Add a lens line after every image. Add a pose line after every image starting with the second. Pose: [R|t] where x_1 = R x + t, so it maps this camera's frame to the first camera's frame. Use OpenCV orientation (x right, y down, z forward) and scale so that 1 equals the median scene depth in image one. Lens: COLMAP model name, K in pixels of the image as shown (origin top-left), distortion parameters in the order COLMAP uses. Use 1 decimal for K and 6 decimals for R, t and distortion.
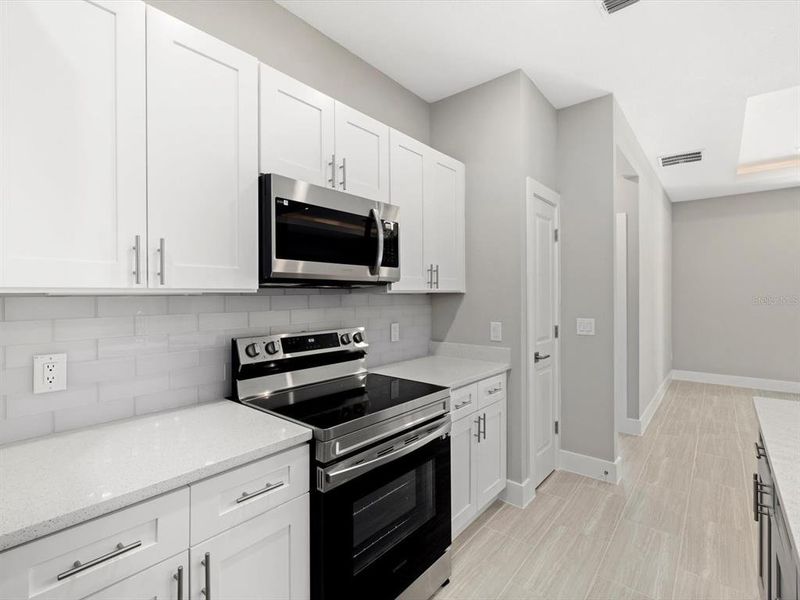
lens RADIAL K [[385.5, 0, 408.5], [0, 385.5, 291.1], [0, 0, 1]] dist [0.000481, -0.000253]
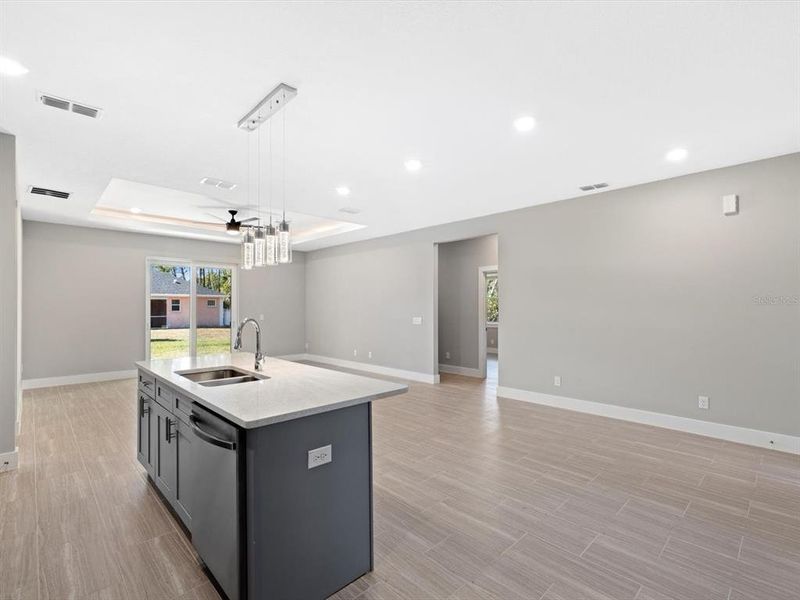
lens RADIAL K [[385.5, 0, 408.5], [0, 385.5, 291.1], [0, 0, 1]] dist [0.000481, -0.000253]
pose [[0.105625, 0.037431, 0.993701, -0.471364], [-0.001868, 0.999297, -0.037443, -0.007157], [-0.994404, 0.002099, 0.105621, -0.291293]]
